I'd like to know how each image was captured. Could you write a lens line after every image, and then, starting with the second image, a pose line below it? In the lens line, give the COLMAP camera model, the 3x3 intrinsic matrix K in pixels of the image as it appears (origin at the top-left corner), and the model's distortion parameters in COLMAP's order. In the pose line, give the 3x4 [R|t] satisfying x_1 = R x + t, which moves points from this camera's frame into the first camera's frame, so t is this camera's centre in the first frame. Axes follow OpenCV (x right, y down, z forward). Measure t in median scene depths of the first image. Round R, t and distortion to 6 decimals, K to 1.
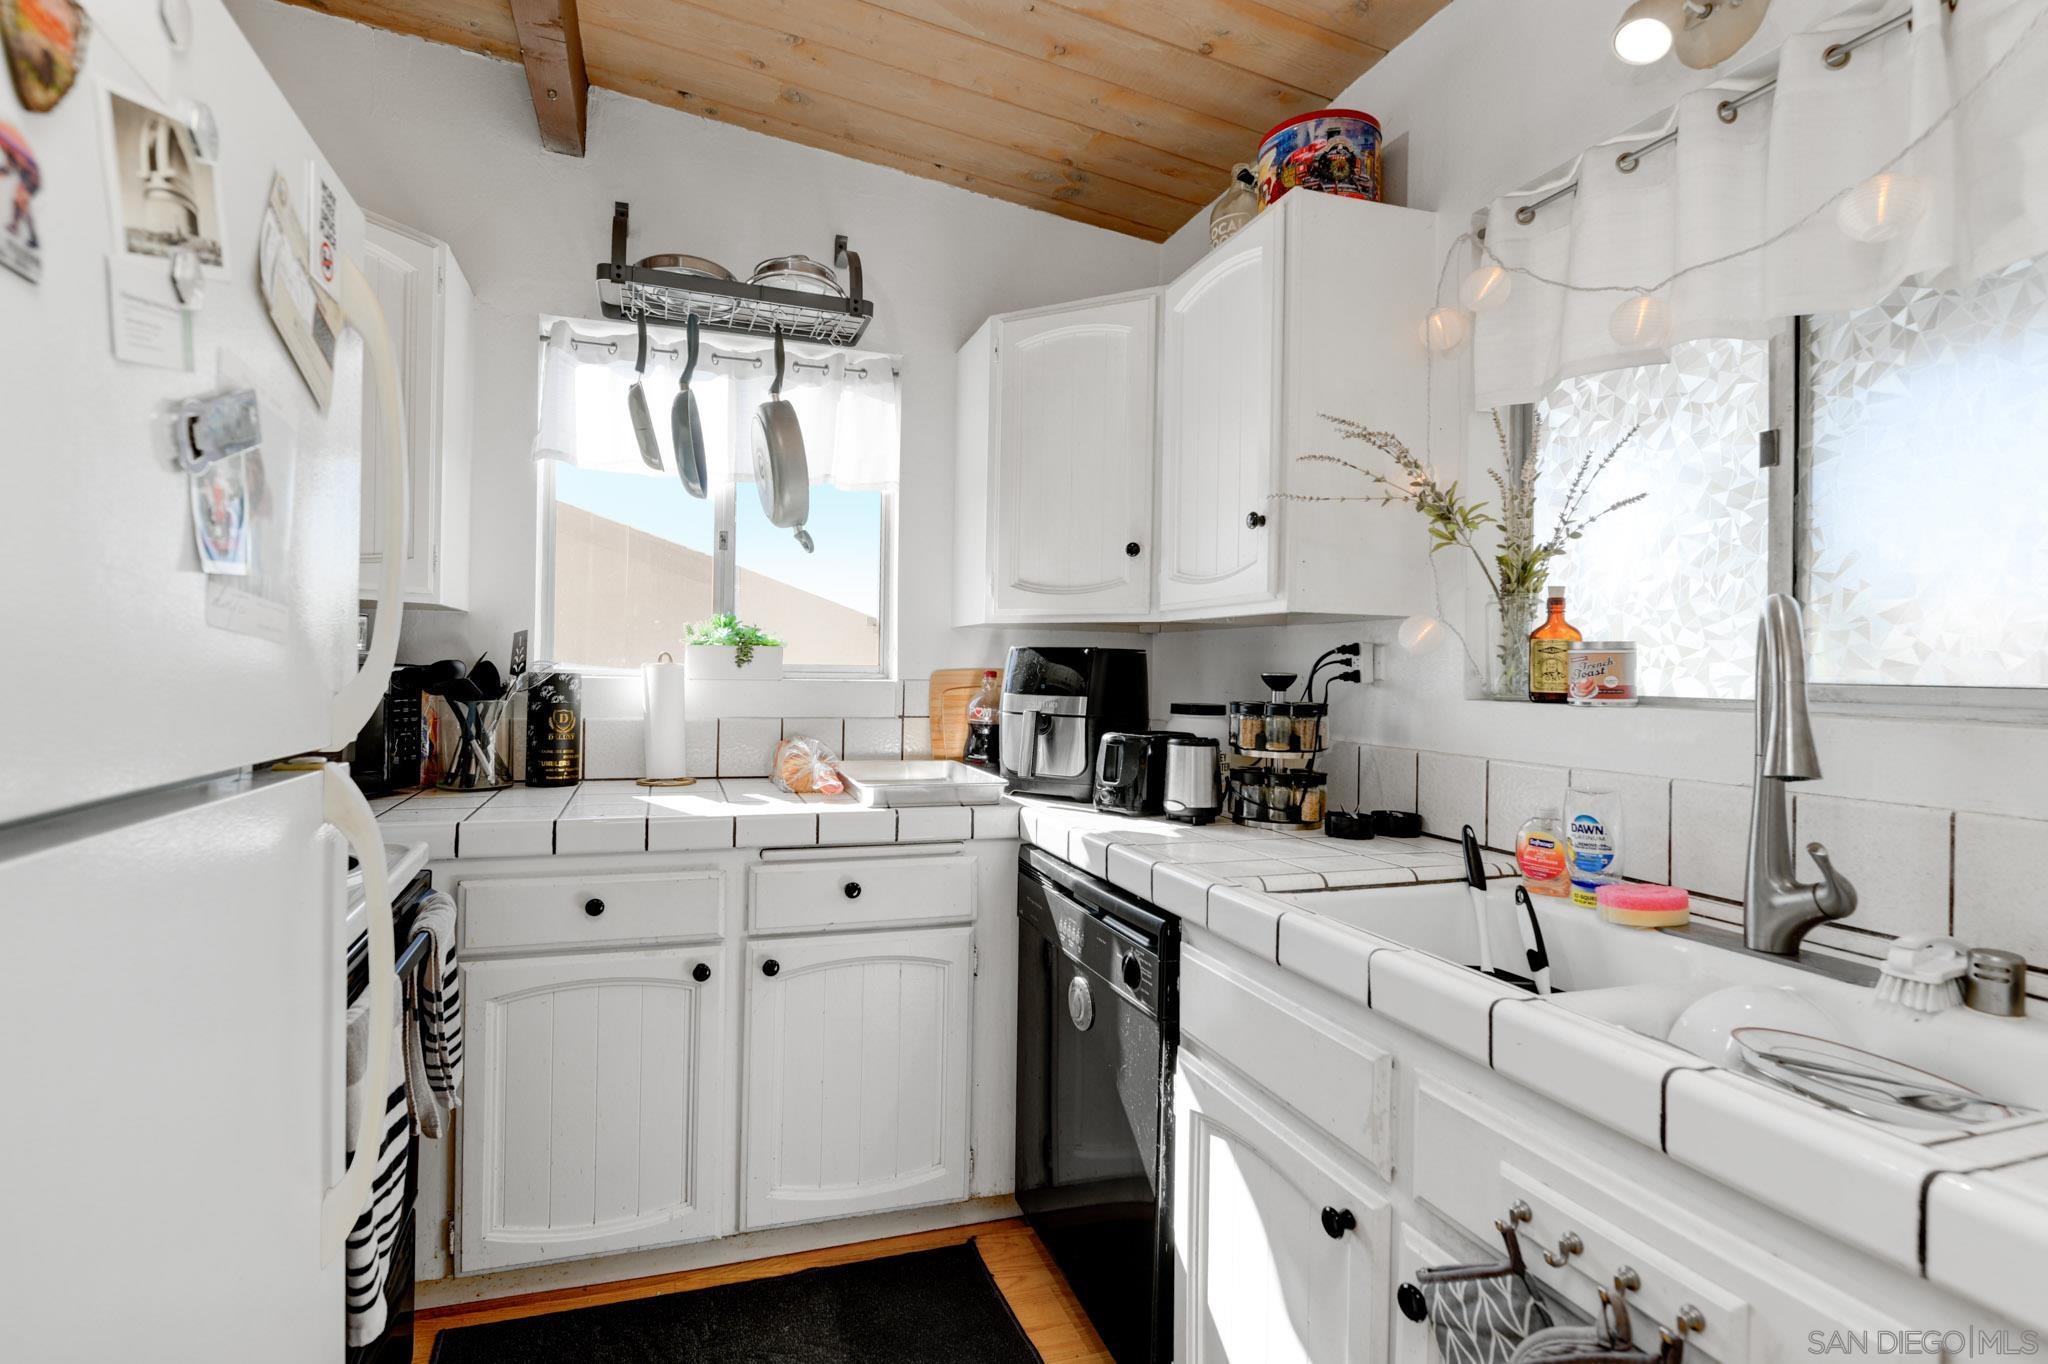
lens RADIAL K [[928.2, 0, 964.9], [0, 928.2, 663.5], [0, 0, 1]] dist [-0.002156, -0.006468]
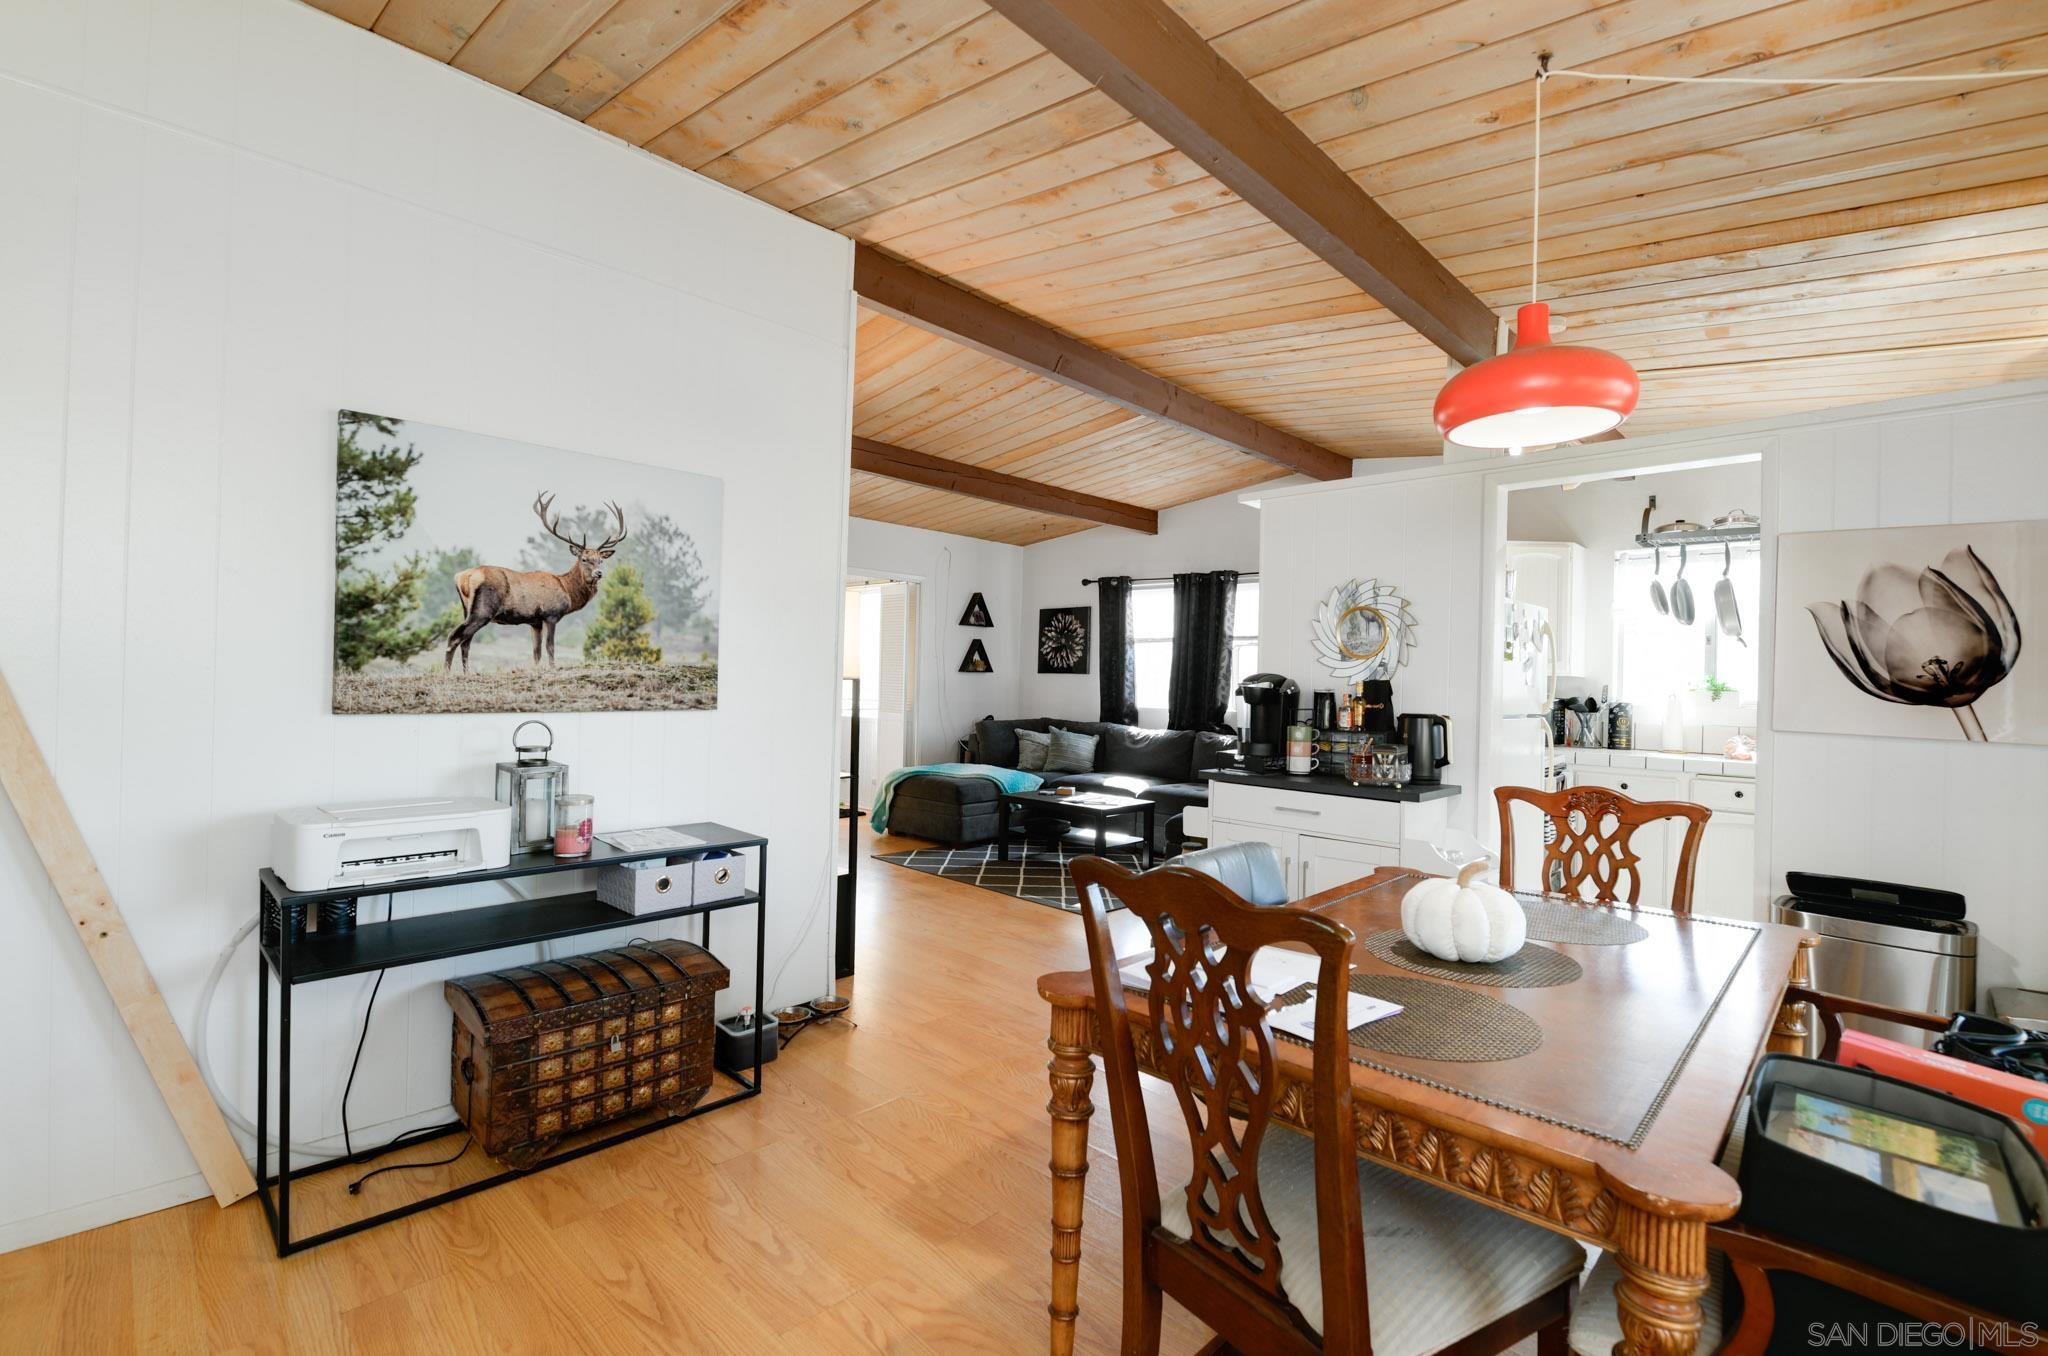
lens RADIAL K [[928.2, 0, 1056.3], [0, 928.2, 687.5], [0, 0, 1]] dist [-0.002156, -0.006468]
pose [[0.501309, 0.000375, -0.865268, 1.029702], [-0.007638, 0.999963, -0.003991, -0.009483], [0.865235, 0.008610, 0.501293, -1.672632]]
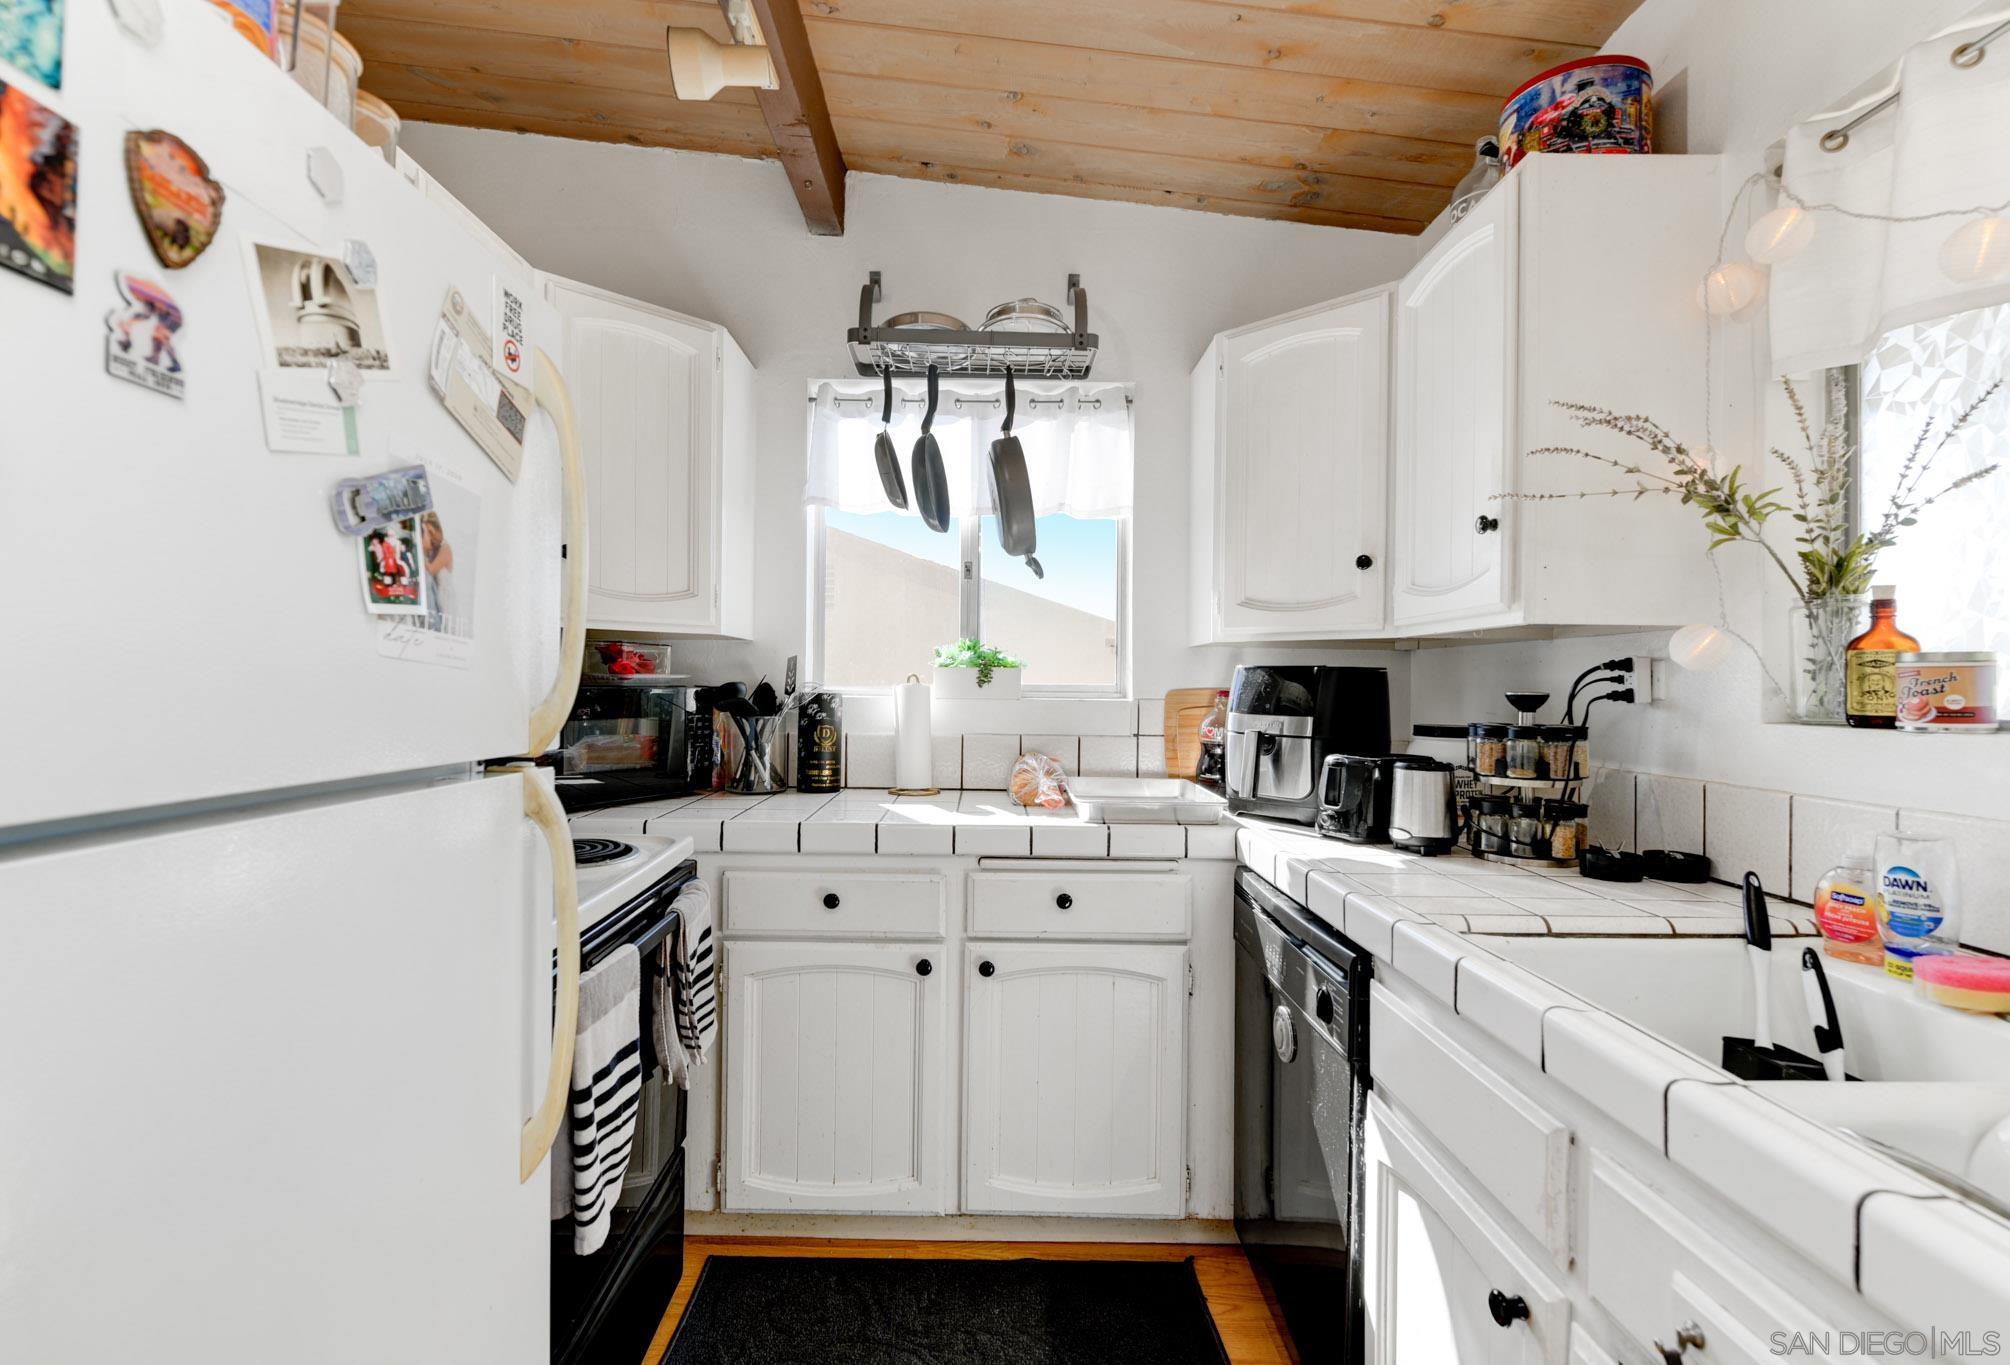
lens RADIAL K [[890.0, 0, 1006.5], [0, 890.0, 682.1], [0, 0, 1]] dist [0.001063, -0.006924]
pose [[0.957705, -0.004936, -0.287710, 0.103710], [0.004267, 0.999987, -0.002952, 0.001080], [0.287721, 0.001599, 0.957713, 0.024555]]
